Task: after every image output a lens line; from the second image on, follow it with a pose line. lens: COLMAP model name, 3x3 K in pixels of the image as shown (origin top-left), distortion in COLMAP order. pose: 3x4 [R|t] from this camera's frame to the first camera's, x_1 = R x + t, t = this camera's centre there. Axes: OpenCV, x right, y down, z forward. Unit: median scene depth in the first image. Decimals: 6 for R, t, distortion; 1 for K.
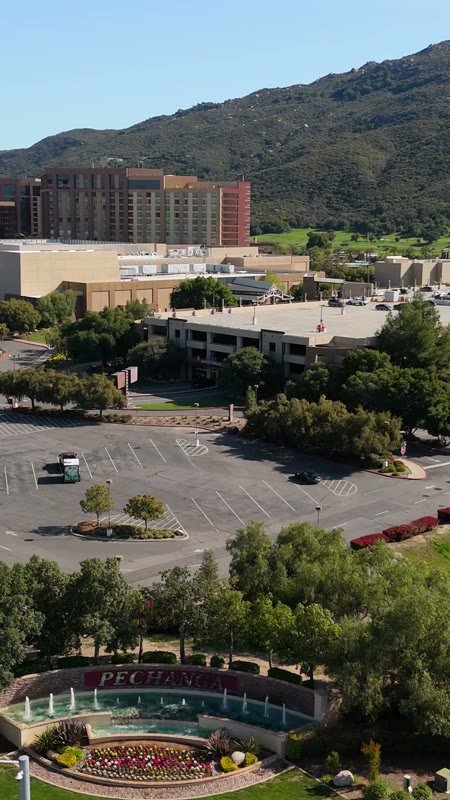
lens RADIAL K [[1076.9, 0, 225.0], [0, 1076.9, 400.0], [0, 0, 1]] dist [0.190959, -0.540191]
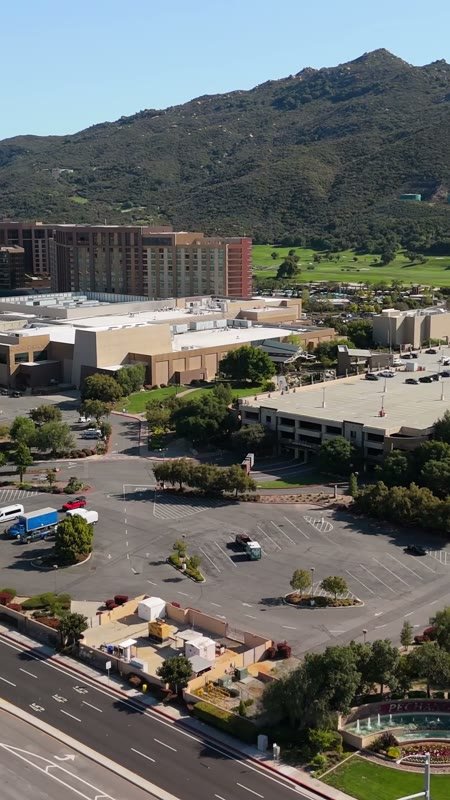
lens RADIAL K [[1076.9, 0, 225.0], [0, 1076.9, 400.0], [0, 0, 1]] dist [0.190959, -0.540191]
pose [[0.997704, -0.027366, 0.061955, -0.096158], [0.026768, 0.999587, 0.010471, -0.054452], [-0.062216, -0.008789, 0.998024, -0.151176]]
